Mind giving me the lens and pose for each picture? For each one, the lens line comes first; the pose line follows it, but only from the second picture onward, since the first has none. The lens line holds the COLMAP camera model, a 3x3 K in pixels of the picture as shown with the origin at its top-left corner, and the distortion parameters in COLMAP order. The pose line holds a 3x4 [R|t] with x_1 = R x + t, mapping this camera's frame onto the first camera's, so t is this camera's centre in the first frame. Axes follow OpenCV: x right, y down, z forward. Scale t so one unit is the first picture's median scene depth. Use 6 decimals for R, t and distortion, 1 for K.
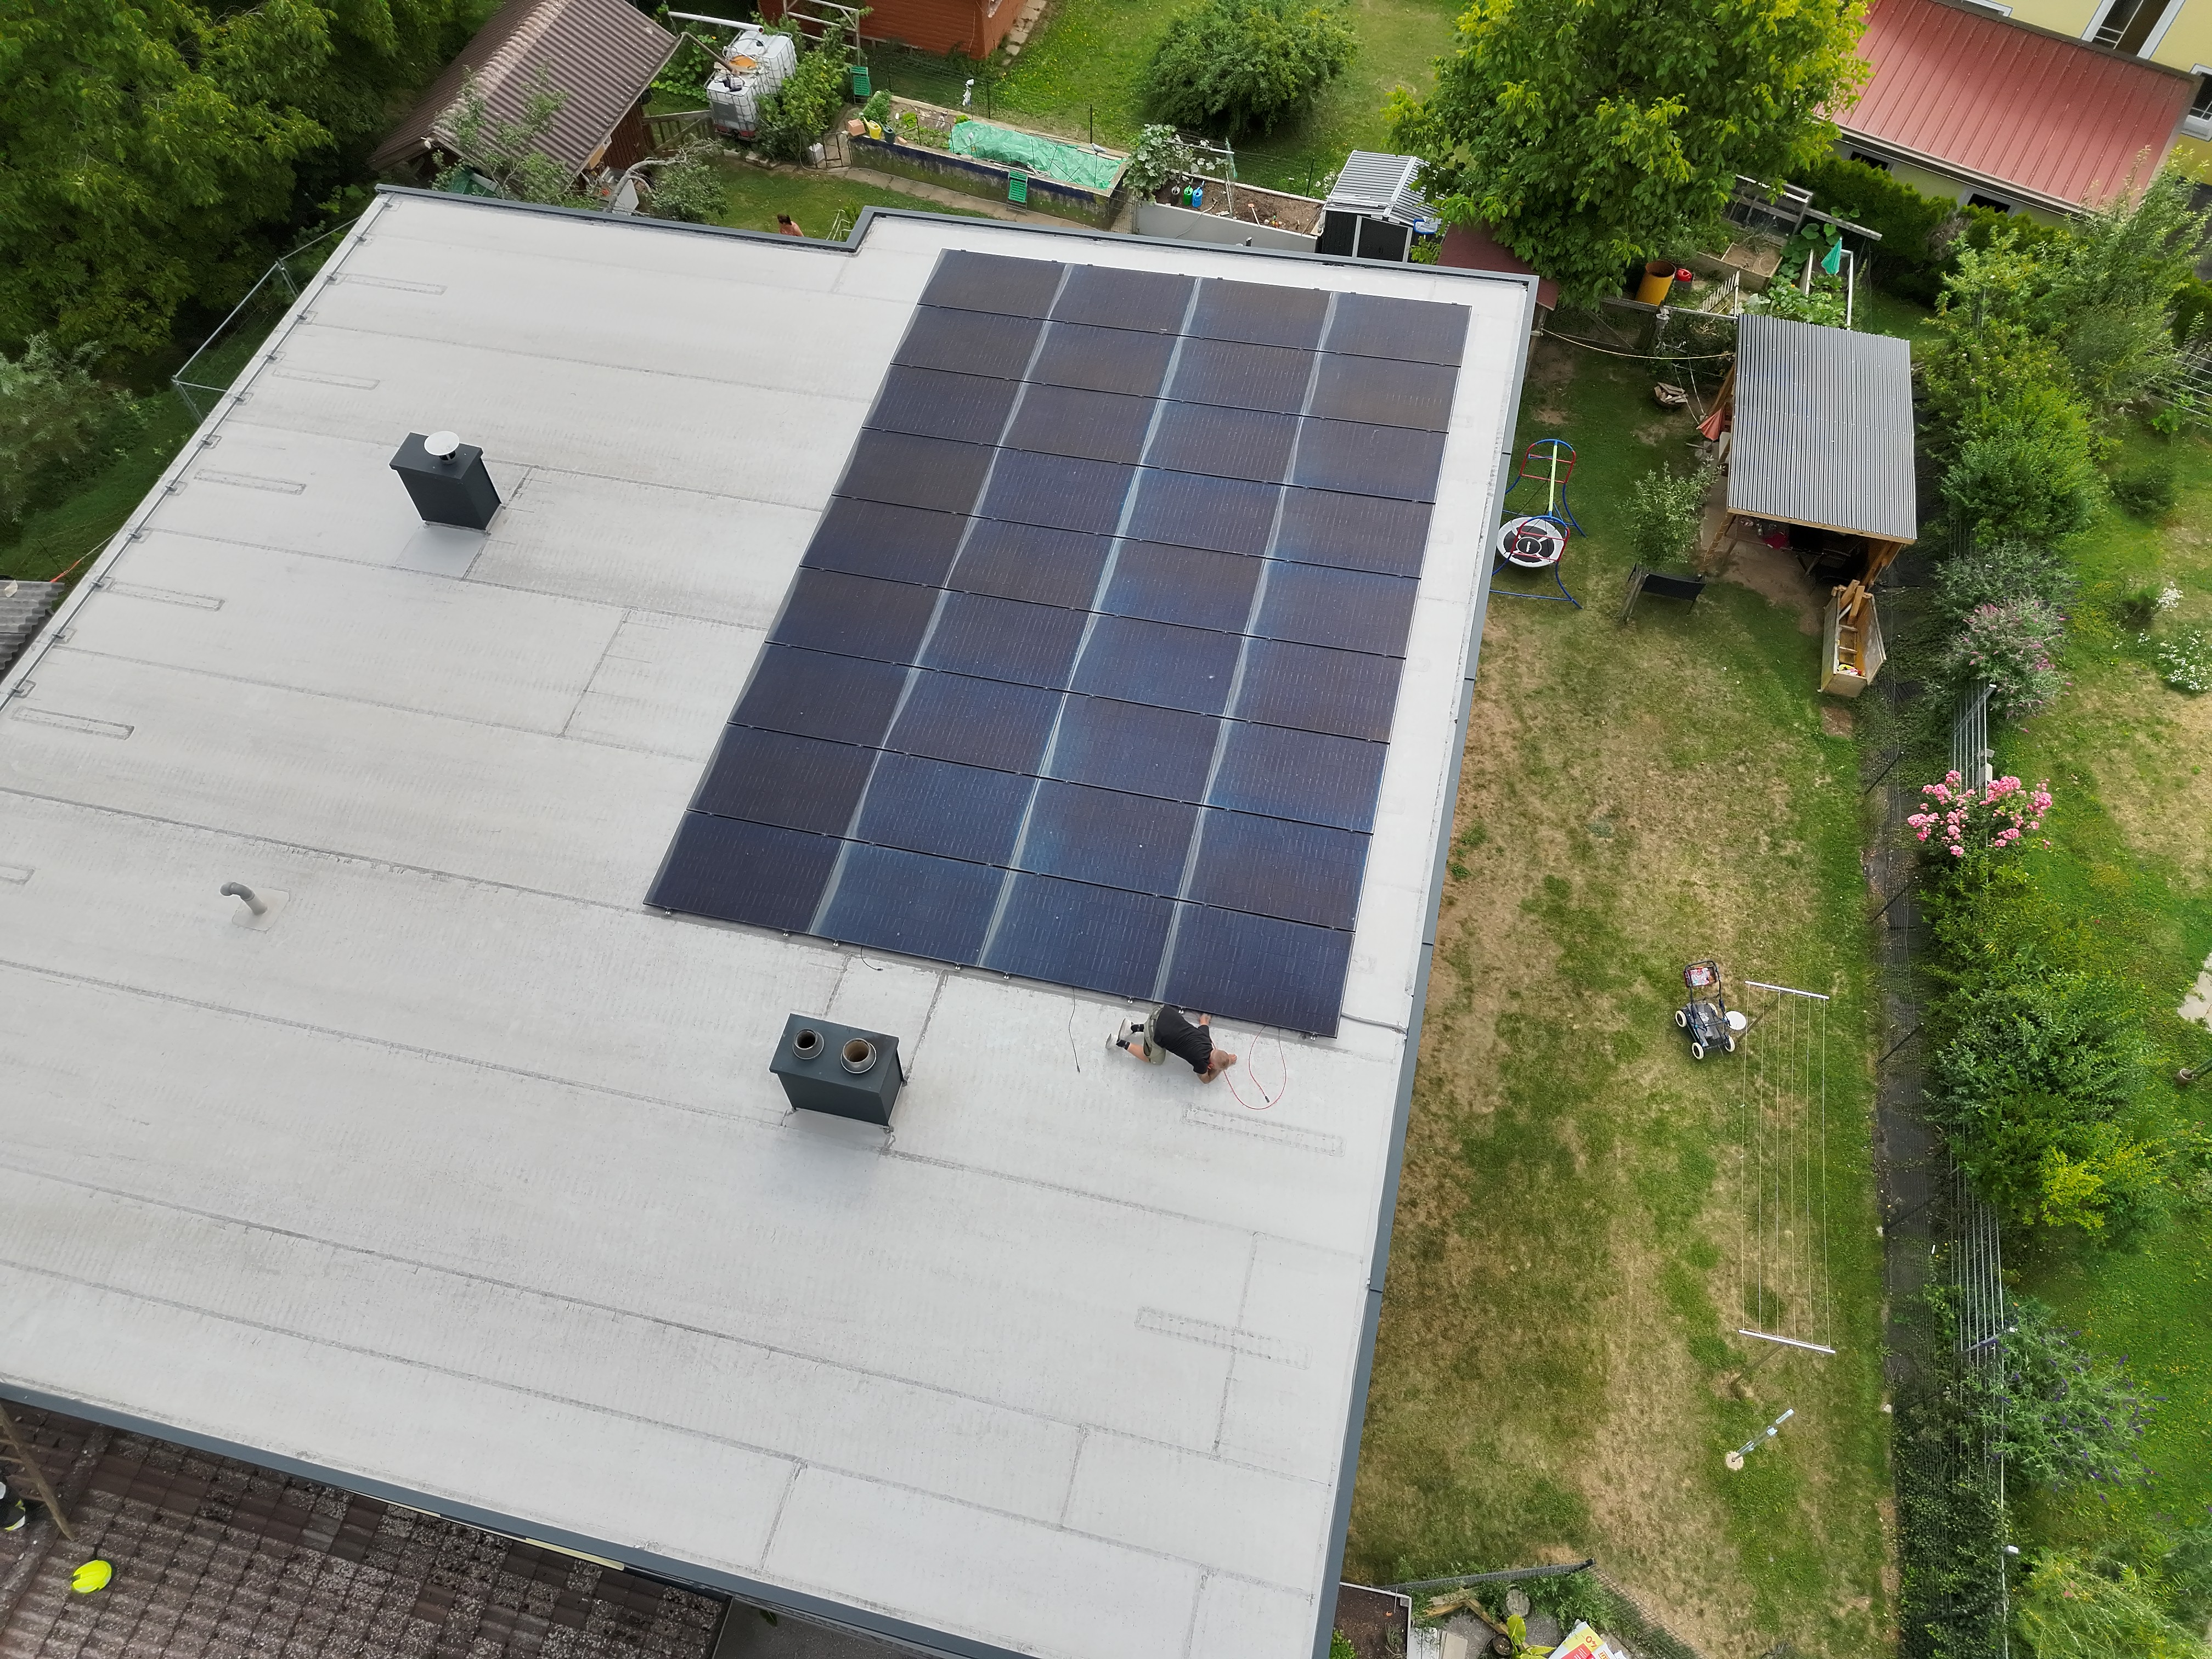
lens RADIAL K [[1552.1, 0, 1112.2], [0, 1552.1, 836.0], [0, 0, 1]] dist [0.079079, -0.074357]
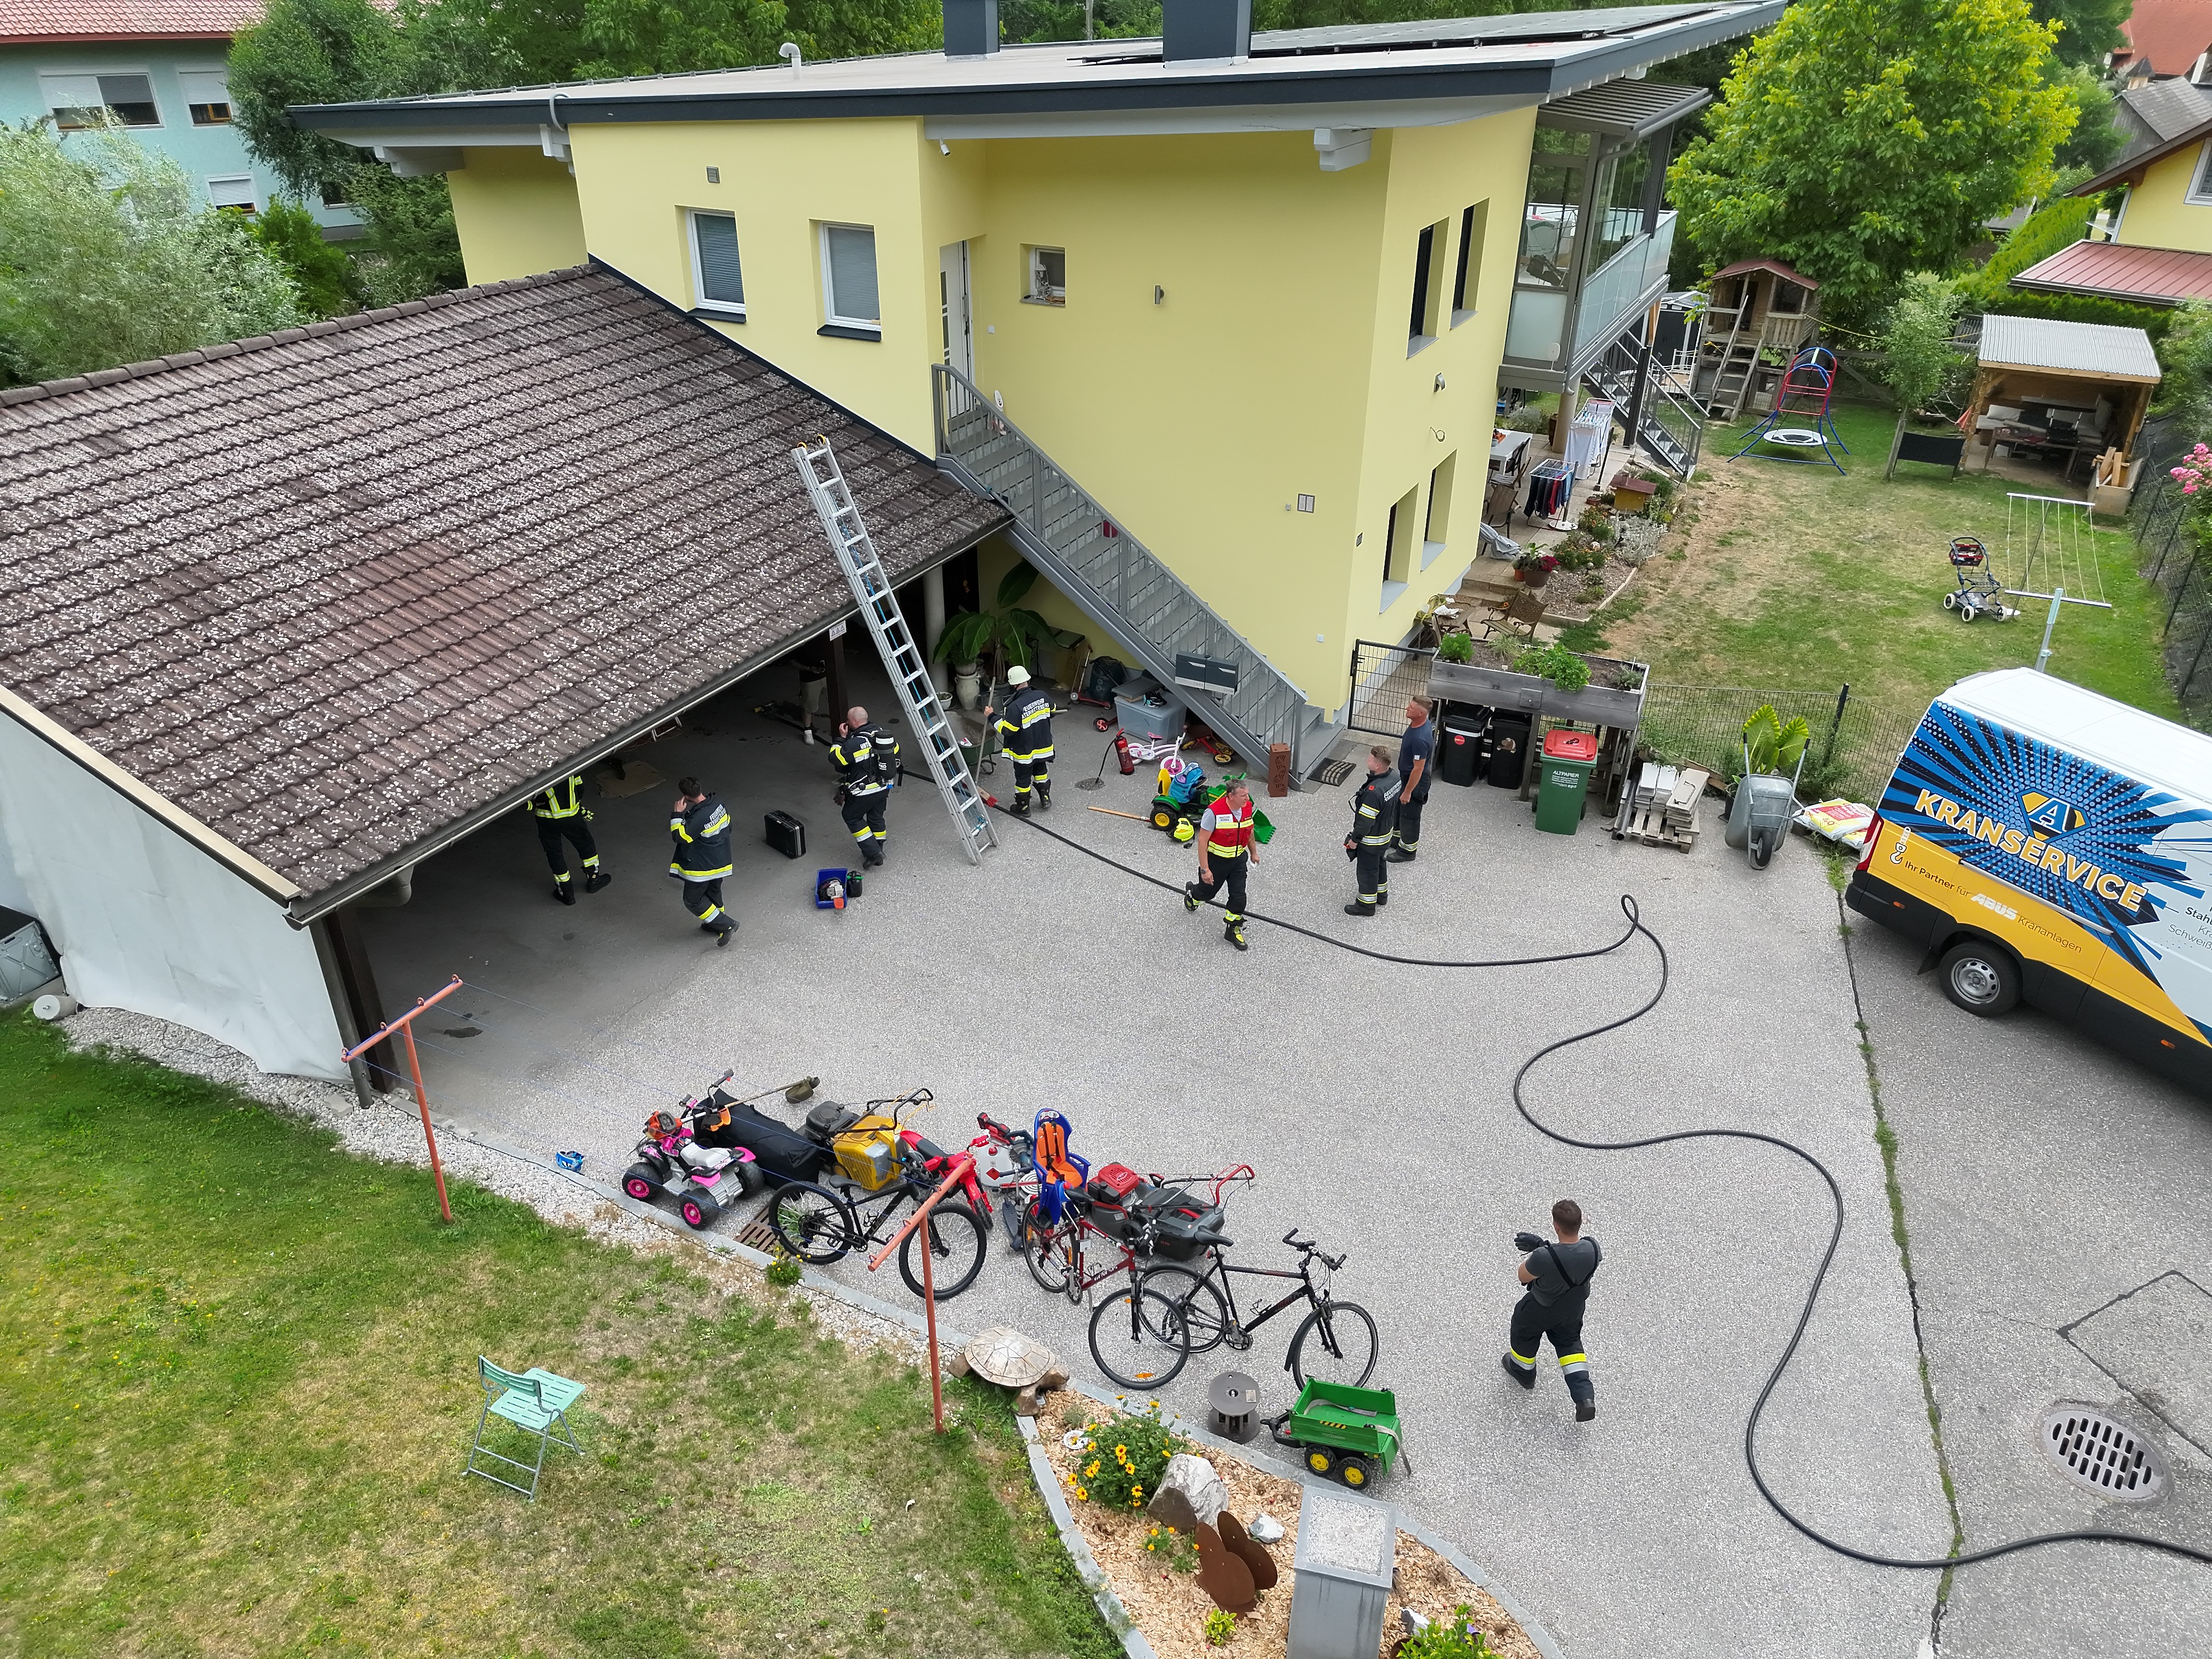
lens RADIAL K [[1552.1, 0, 1112.2], [0, 1552.1, 836.0], [0, 0, 1]] dist [0.079079, -0.074357]
pose [[0.974800, 0.106613, -0.195954, 0.045633], [-0.187940, 0.865706, -0.463930, 0.808668], [0.120177, 0.489067, 0.863928, 0.112343]]
